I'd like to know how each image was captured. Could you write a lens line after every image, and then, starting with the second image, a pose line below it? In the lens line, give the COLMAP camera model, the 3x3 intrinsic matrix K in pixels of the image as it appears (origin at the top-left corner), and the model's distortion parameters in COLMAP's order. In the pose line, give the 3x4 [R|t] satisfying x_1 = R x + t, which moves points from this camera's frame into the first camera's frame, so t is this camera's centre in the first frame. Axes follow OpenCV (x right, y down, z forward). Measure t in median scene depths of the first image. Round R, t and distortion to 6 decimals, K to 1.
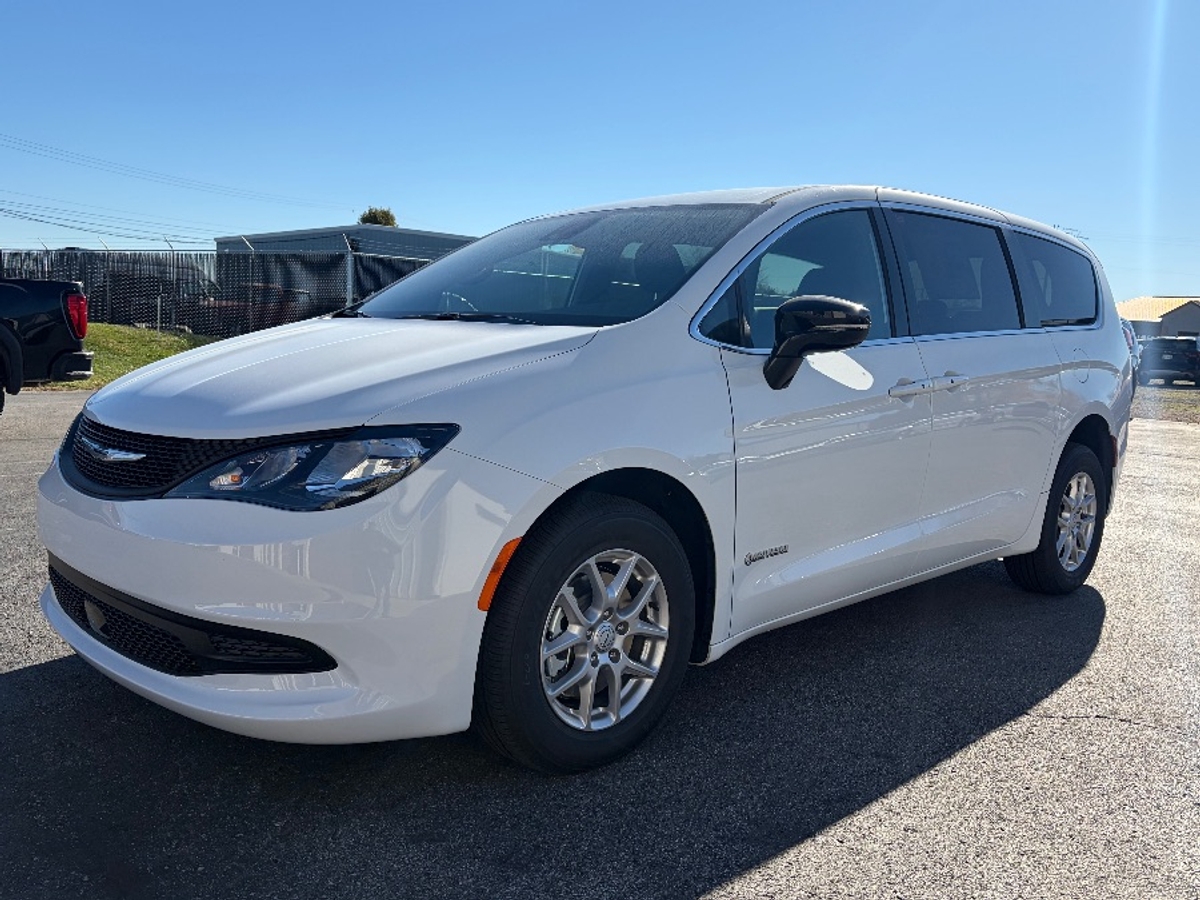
lens RADIAL K [[930.9, 0, 600.2], [0, 930.9, 456.6], [0, 0, 1]] dist [-0.001282, 0.000844]
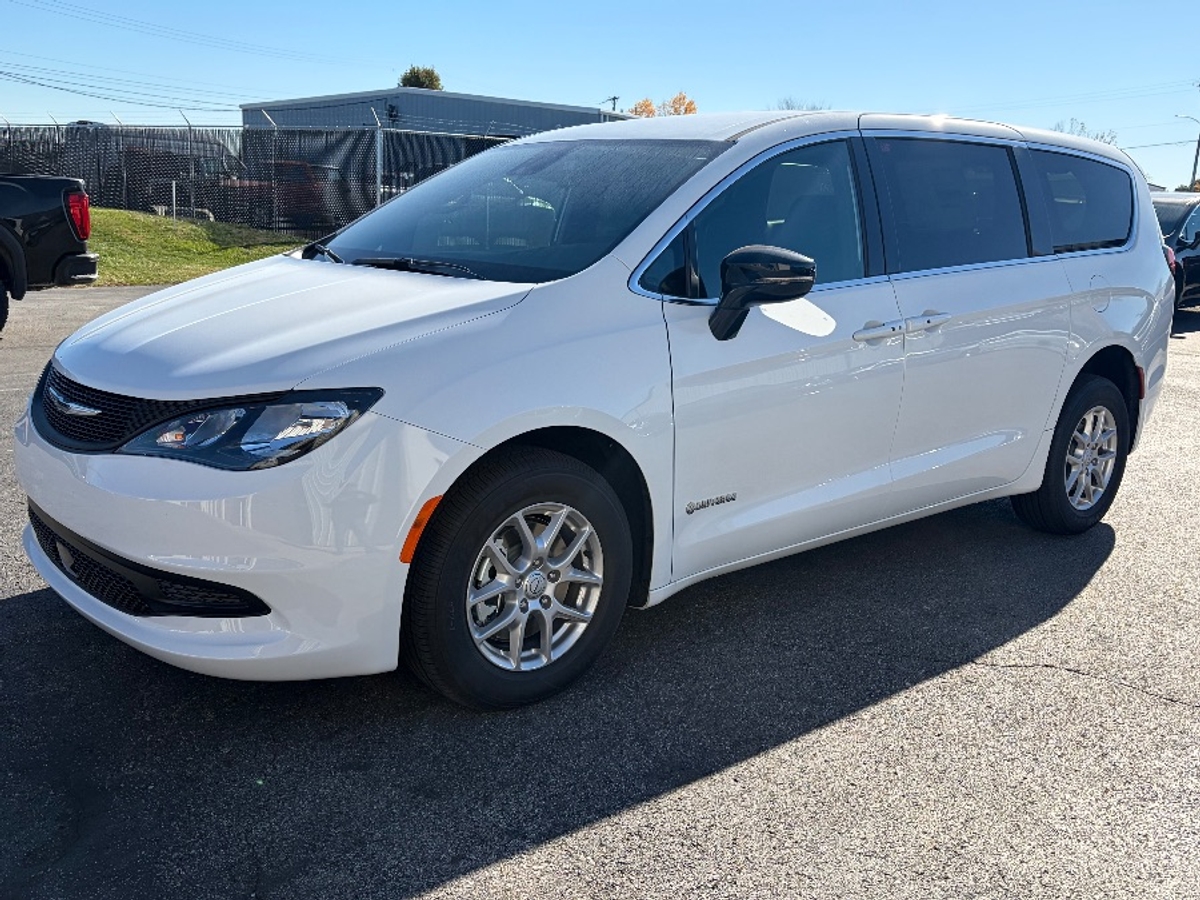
lens RADIAL K [[1026.8, 0, 602.5], [0, 1026.8, 450.7], [0, 0, 1]] dist [0.016391, -0.011065]
pose [[0.998036, 0.011357, -0.061600, 0.135671], [-0.005321, 0.995242, 0.097284, -0.063385], [0.062411, -0.096765, 0.993349, -0.122335]]
